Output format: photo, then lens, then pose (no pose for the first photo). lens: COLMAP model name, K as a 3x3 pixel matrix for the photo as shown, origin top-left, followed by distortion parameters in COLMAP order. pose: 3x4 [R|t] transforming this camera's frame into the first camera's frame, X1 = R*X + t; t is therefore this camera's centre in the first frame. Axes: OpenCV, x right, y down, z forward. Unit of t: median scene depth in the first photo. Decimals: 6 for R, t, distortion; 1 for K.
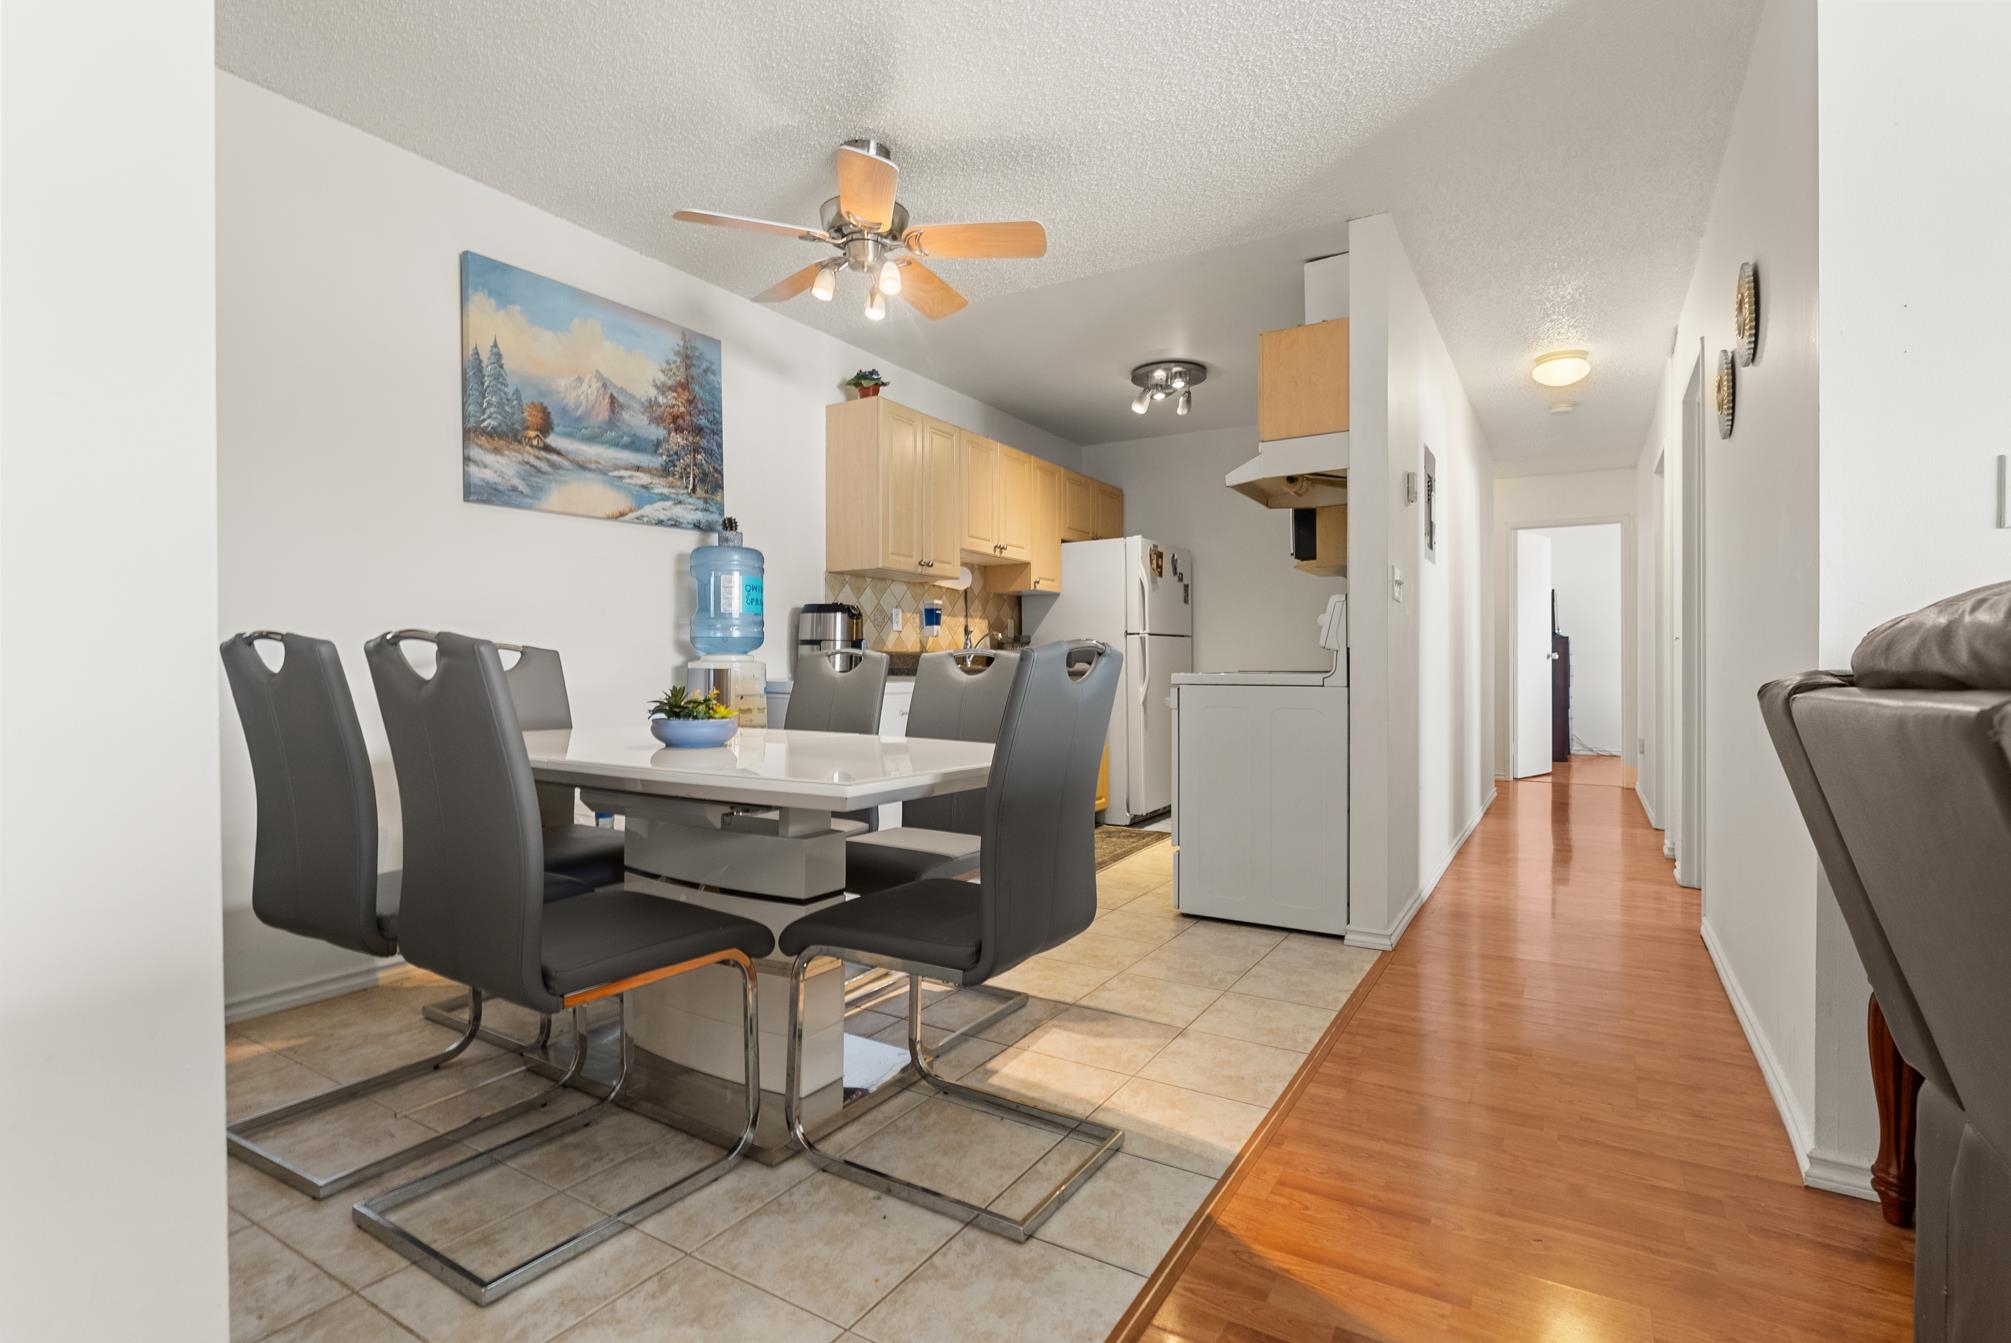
lens RADIAL K [[947.8, 0, 1005.9], [0, 947.8, 672.3], [0, 0, 1]] dist [-0.014440, -0.000539]
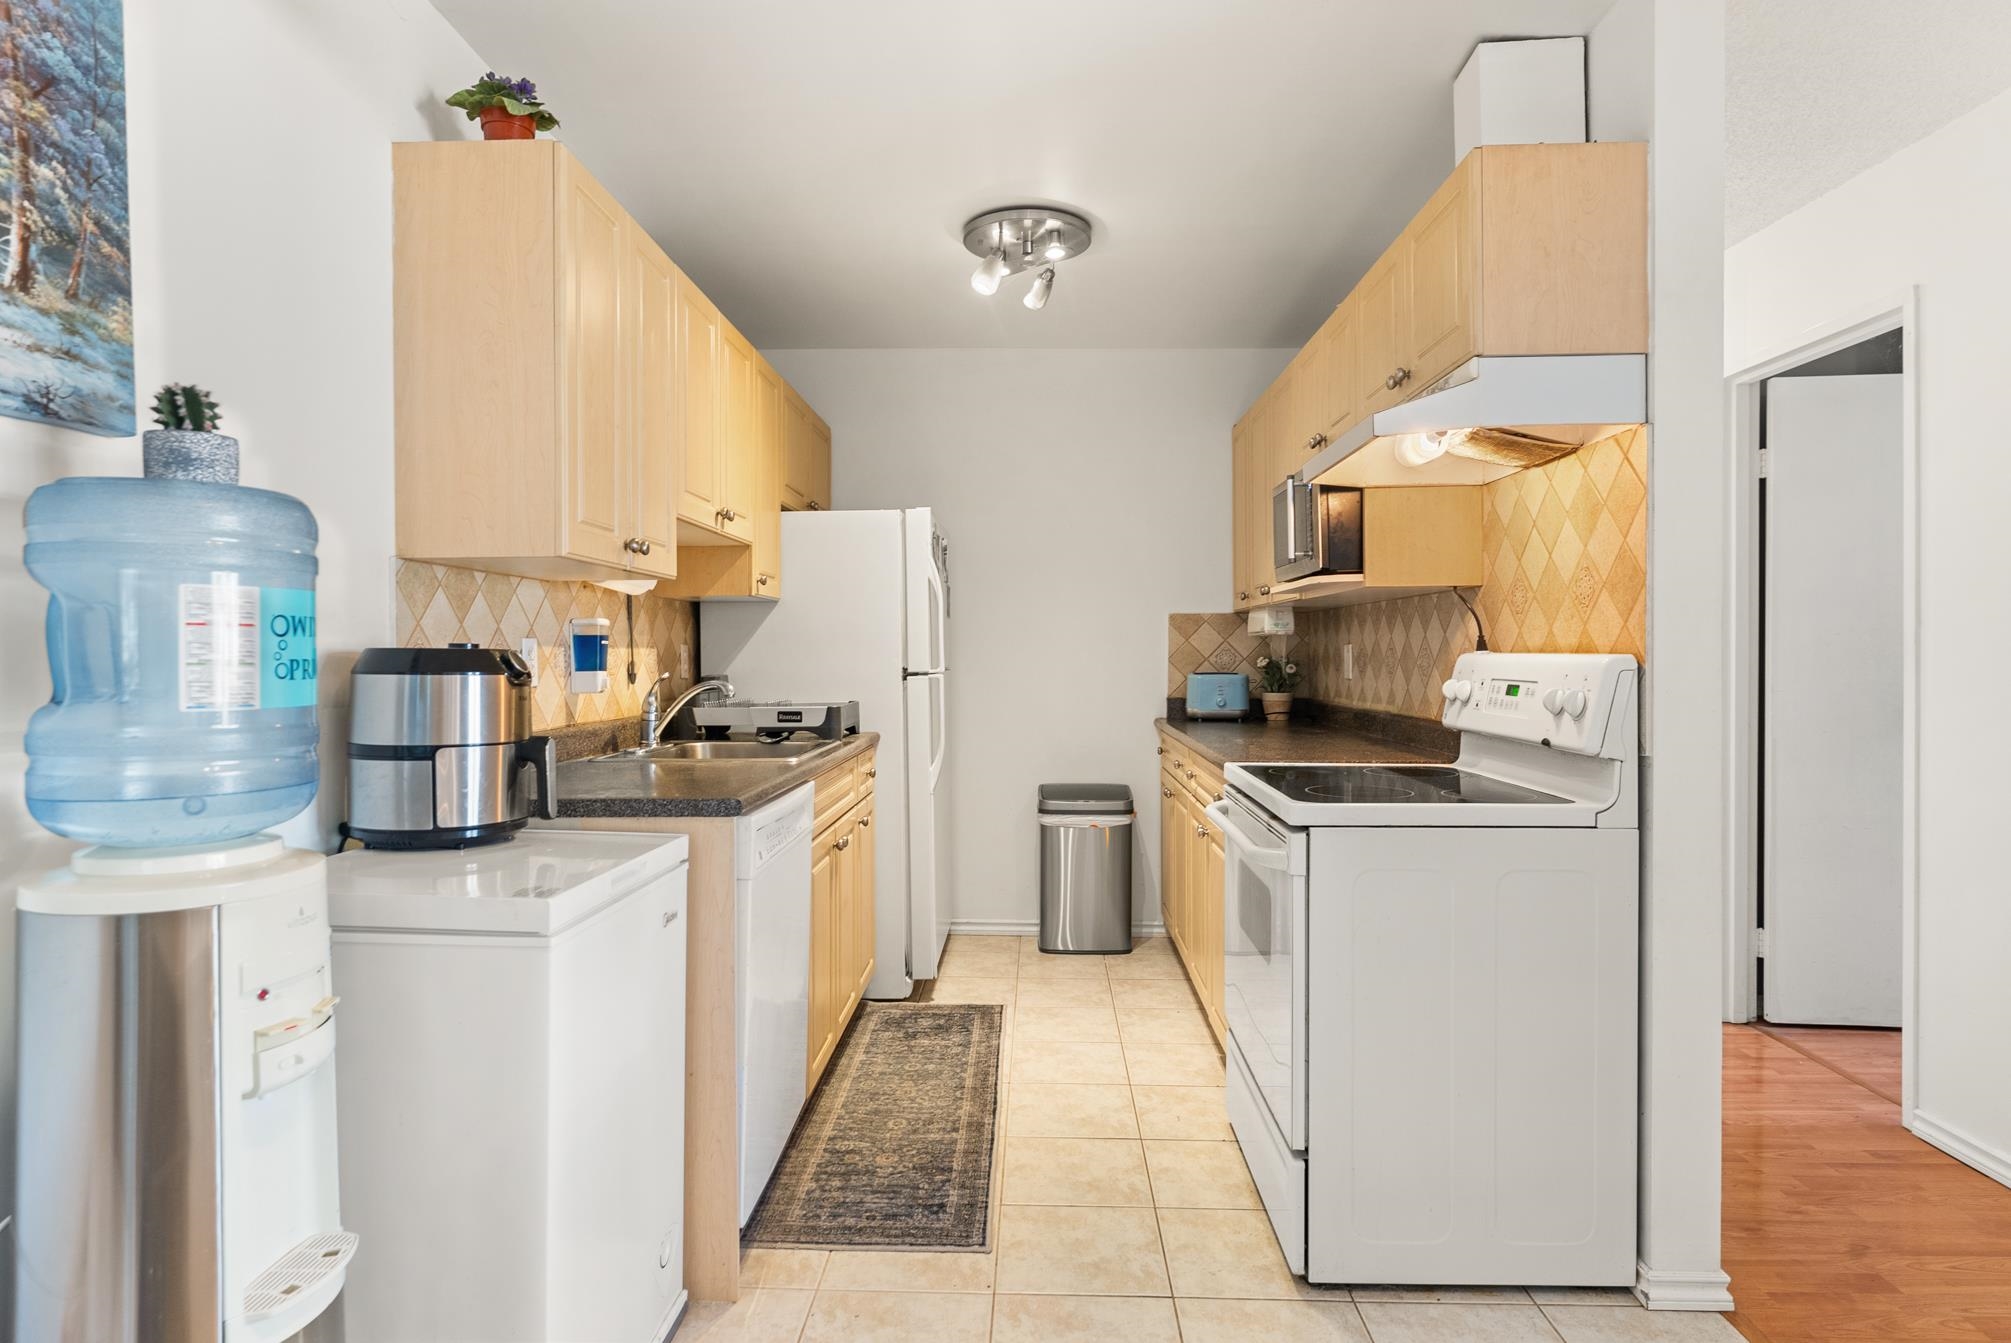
lens RADIAL K [[1106.8, 0, 1002.0], [0, 1106.8, 666.3], [0, 0, 1]] dist [-0.021474, -0.000482]
pose [[0.873122, -0.008935, 0.487421, -0.204030], [0.005929, 0.999953, 0.007710, -0.066164], [-0.487466, -0.003842, 0.873133, 0.497219]]
